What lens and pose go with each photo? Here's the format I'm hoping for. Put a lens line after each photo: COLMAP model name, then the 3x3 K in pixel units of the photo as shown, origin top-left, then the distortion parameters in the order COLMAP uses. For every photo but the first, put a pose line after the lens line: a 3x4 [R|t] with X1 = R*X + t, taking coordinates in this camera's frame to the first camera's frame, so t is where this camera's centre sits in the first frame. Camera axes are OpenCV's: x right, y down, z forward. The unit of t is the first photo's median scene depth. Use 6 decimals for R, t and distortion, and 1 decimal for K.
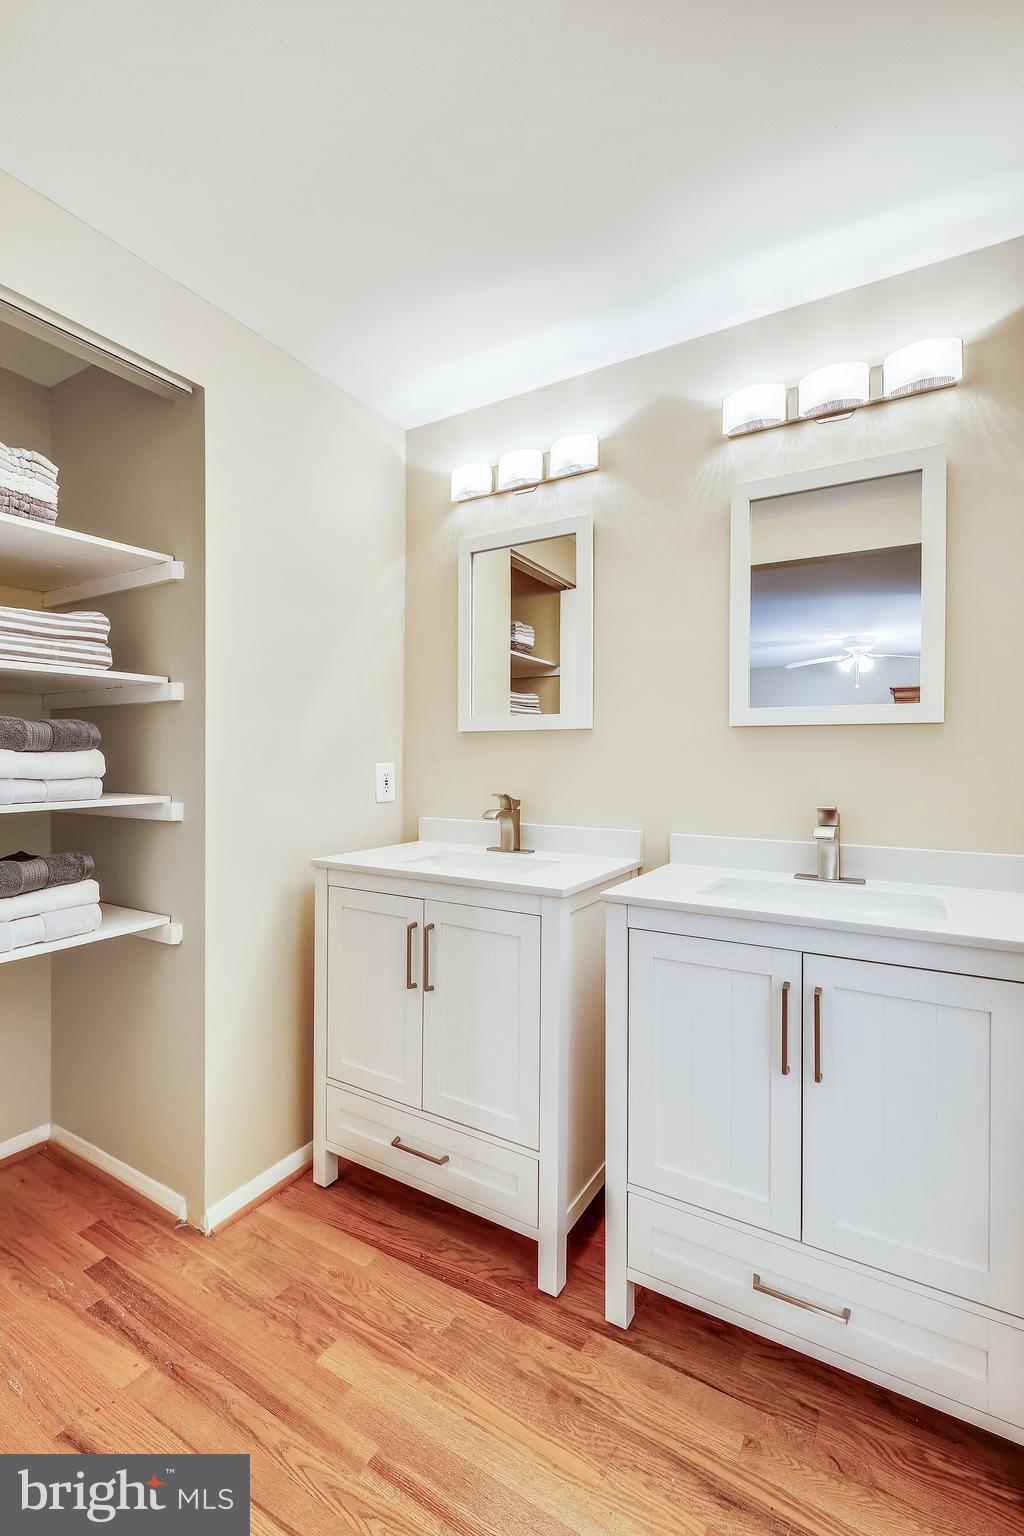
lens RADIAL K [[663.4, 0, 516.0], [0, 663.4, 762.4], [0, 0, 1]] dist [-0.001195, -0.000665]
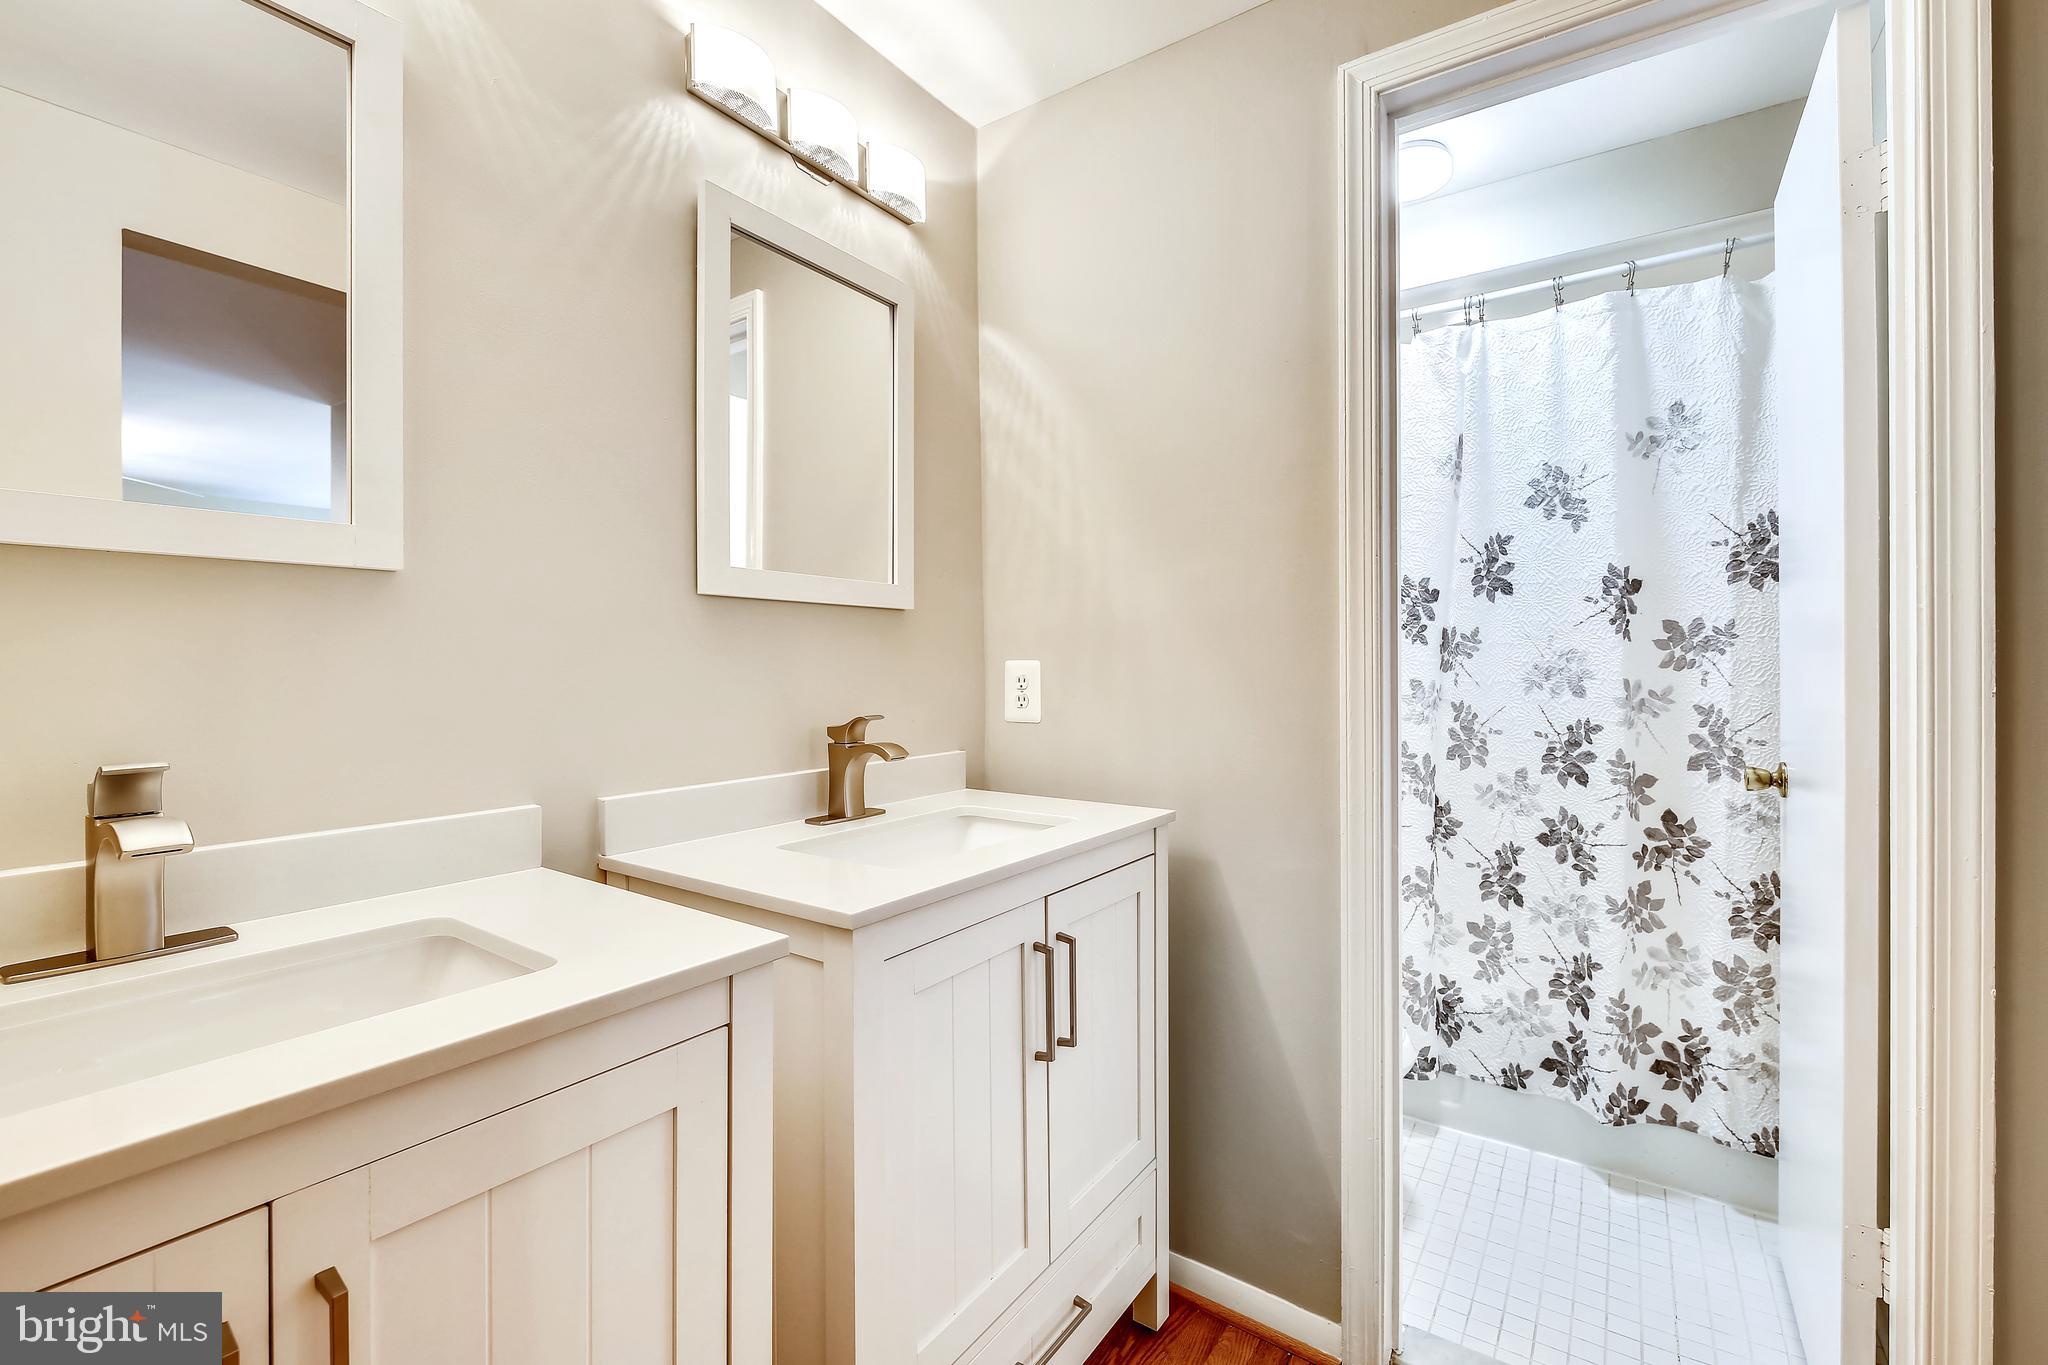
lens RADIAL K [[884.5, 0, 1025.3], [0, 884.5, 669.3], [0, 0, 1]] dist [-0.001195, -0.000665]
pose [[0.071401, -0.015176, 0.997332, -0.443534], [0.001011, 0.999885, 0.015143, -0.001096], [-0.997447, -0.000073, 0.071409, 0.682667]]
